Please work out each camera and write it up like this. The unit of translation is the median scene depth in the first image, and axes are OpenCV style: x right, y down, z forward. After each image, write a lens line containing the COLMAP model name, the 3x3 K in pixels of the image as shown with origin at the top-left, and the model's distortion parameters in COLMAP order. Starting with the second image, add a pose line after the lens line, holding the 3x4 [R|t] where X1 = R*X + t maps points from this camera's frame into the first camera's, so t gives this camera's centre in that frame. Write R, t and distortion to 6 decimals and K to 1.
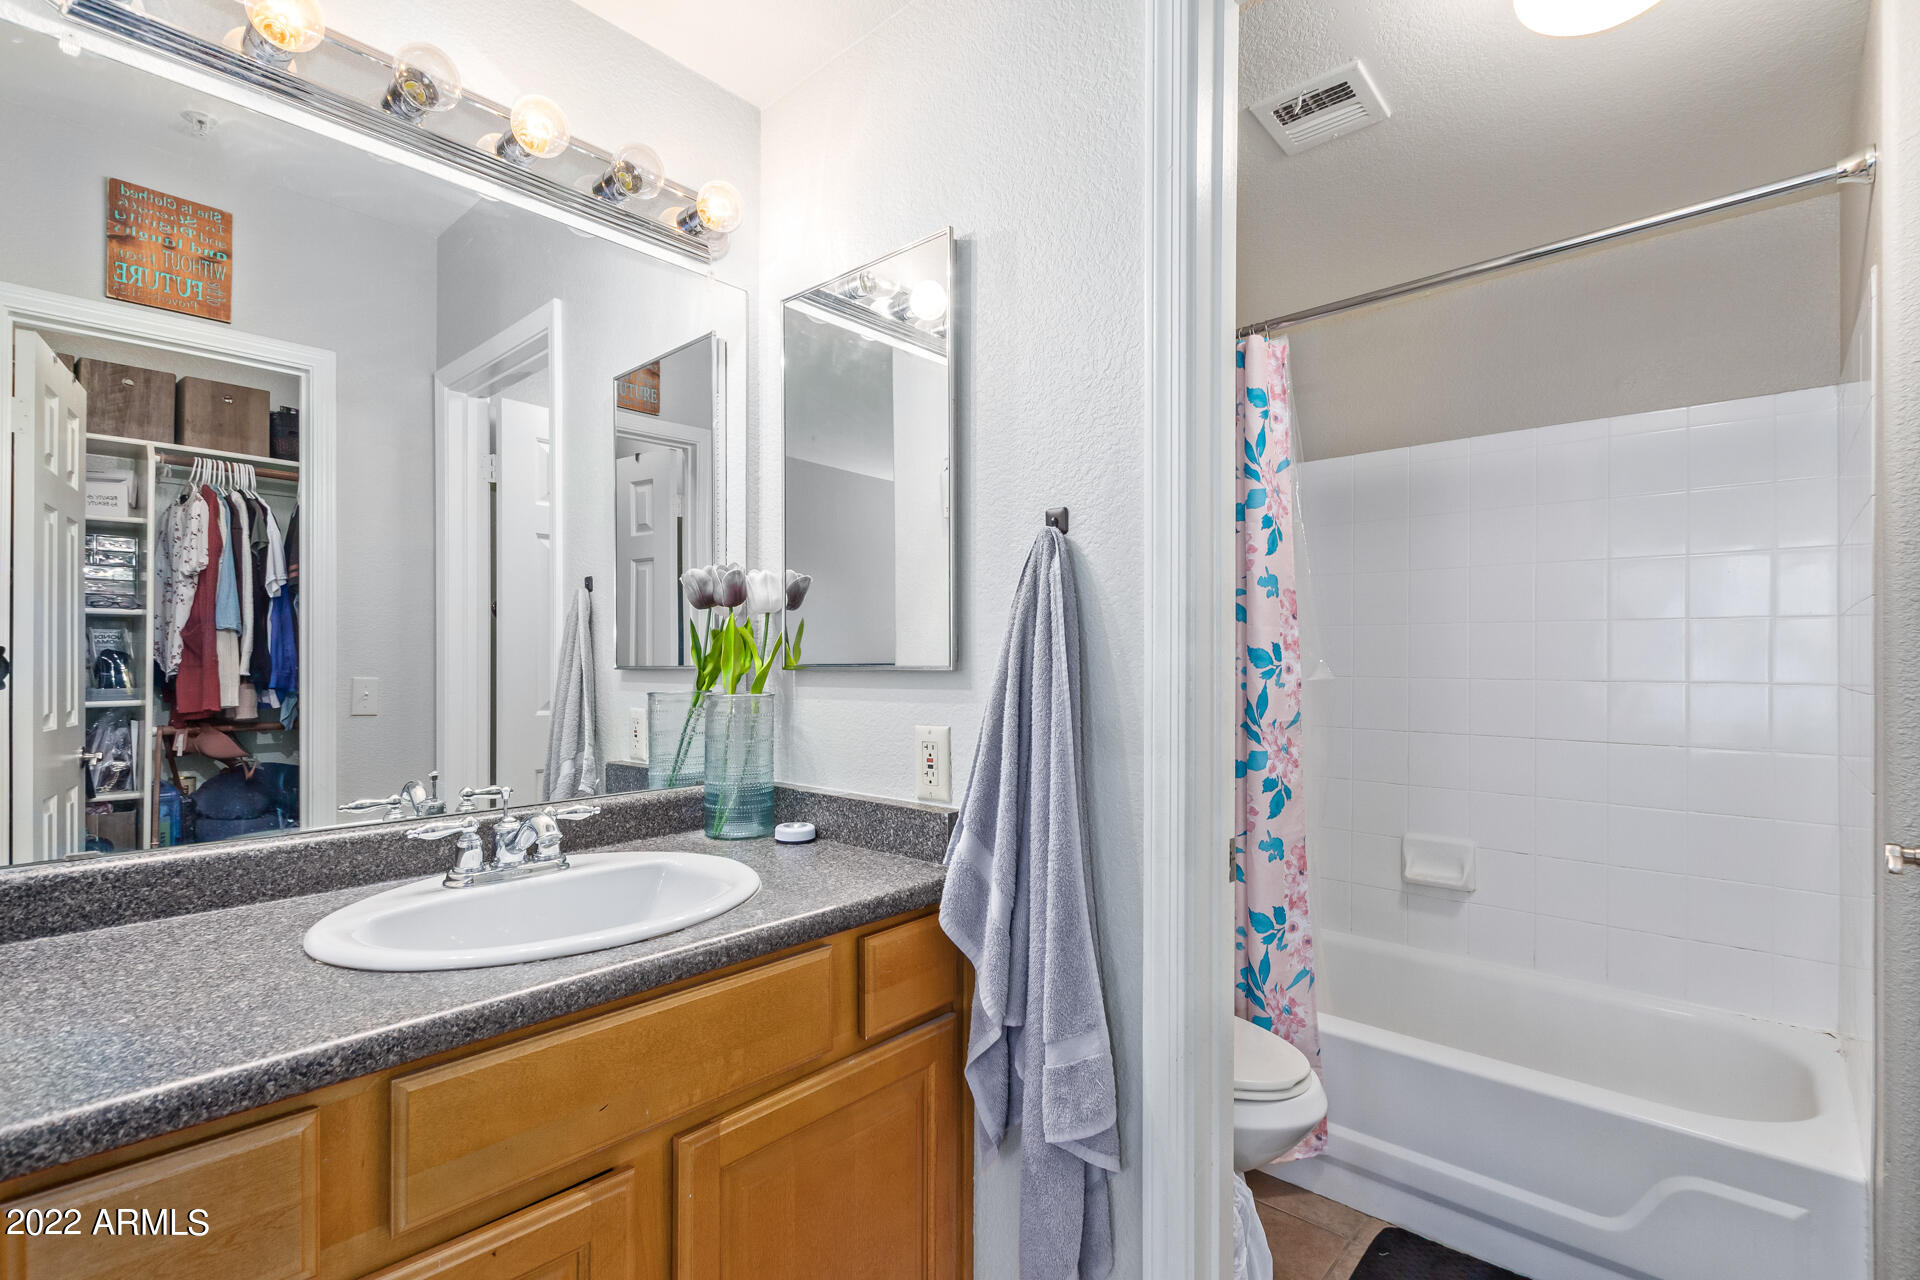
lens RADIAL K [[890.1, 0, 949.6], [0, 890.1, 653.6], [0, 0, 1]] dist [0.009638, -0.003743]
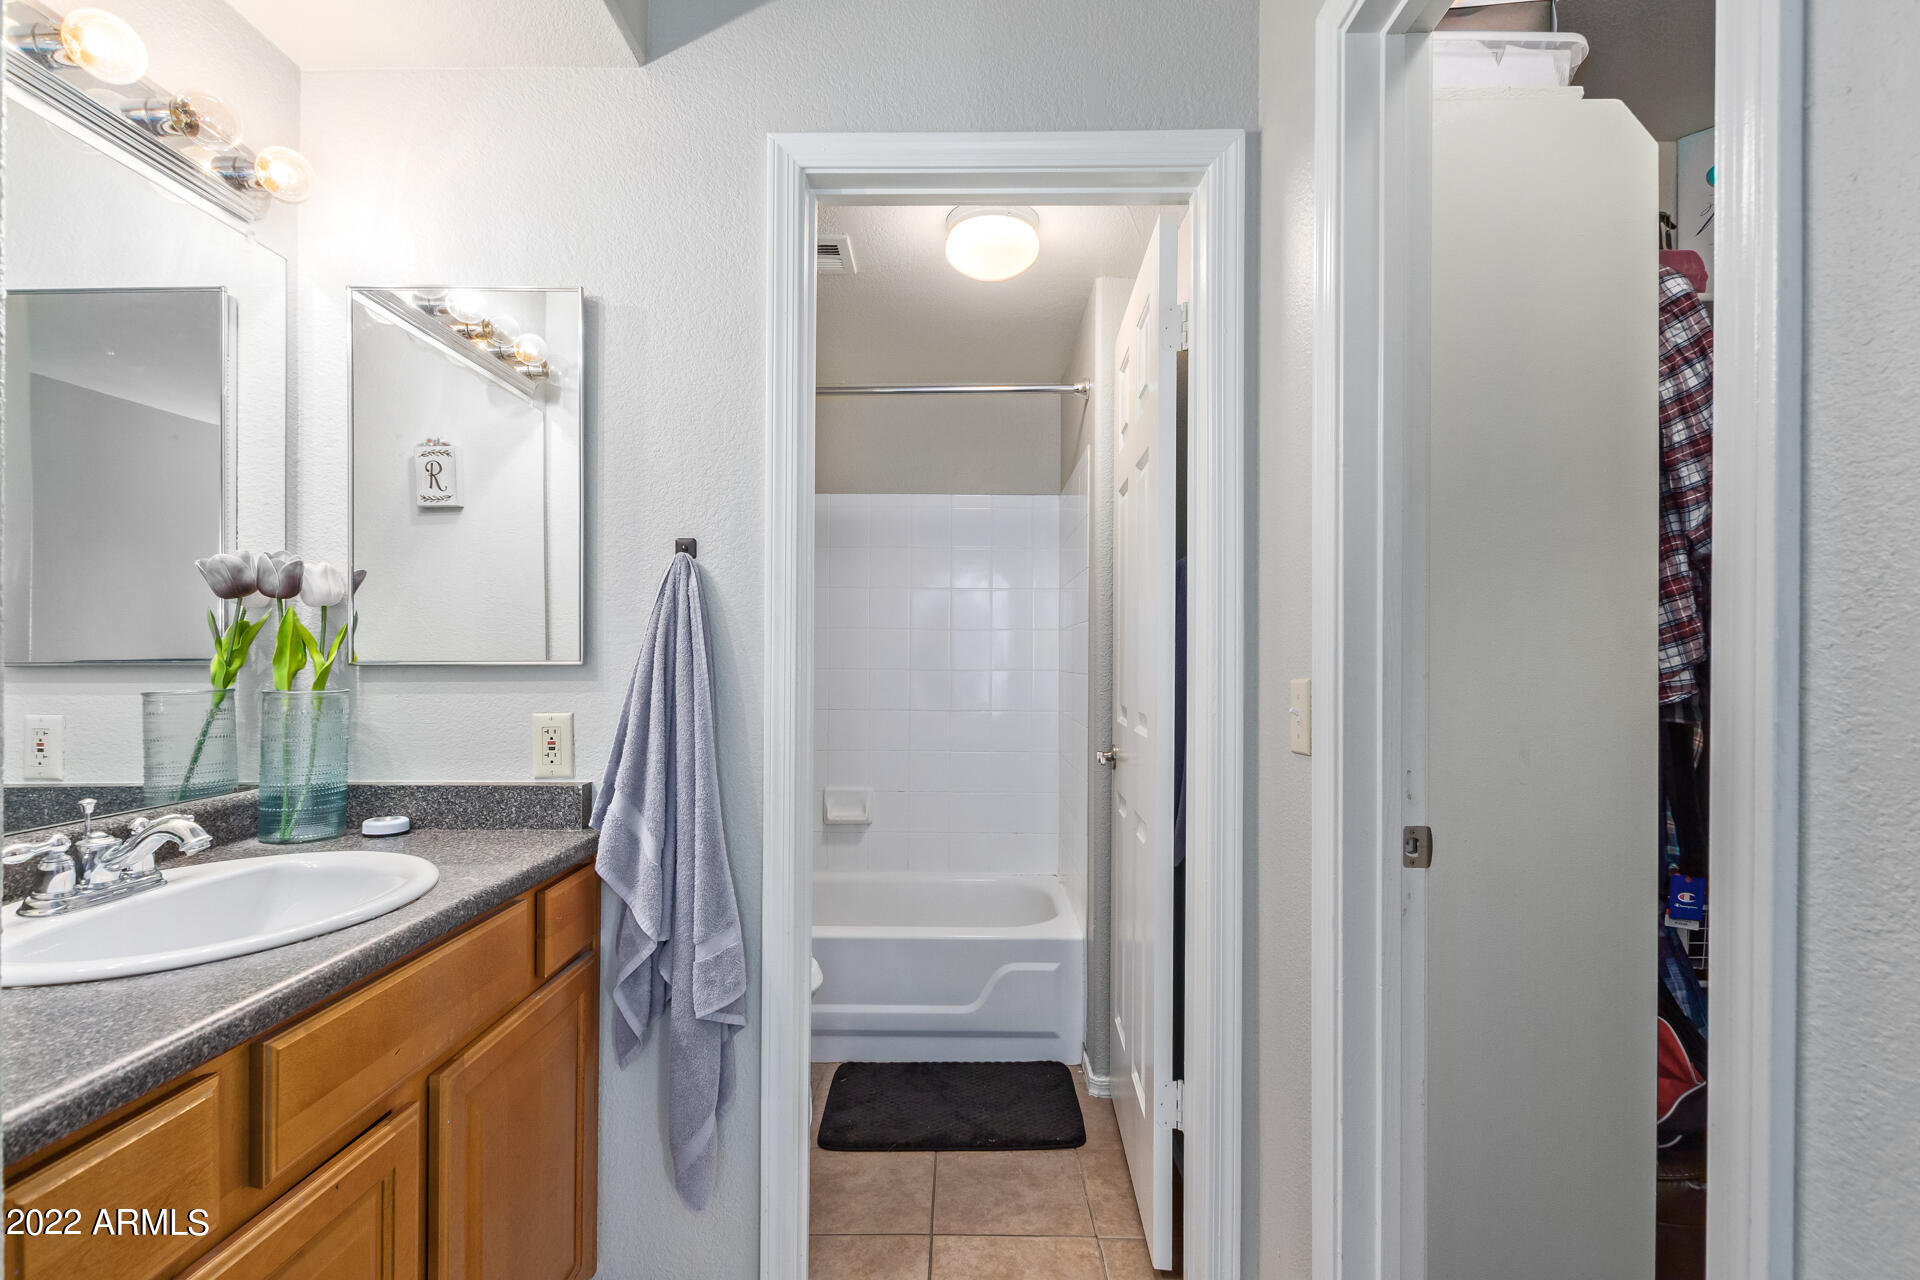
lens RADIAL K [[890.1, 0, 949.6], [0, 890.1, 653.6], [0, 0, 1]] dist [0.009638, -0.003743]
pose [[0.751614, 0.003111, 0.659595, -0.454855], [-0.005804, 0.999981, 0.001898, -0.000479], [-0.659577, -0.005255, 0.751618, -0.228516]]
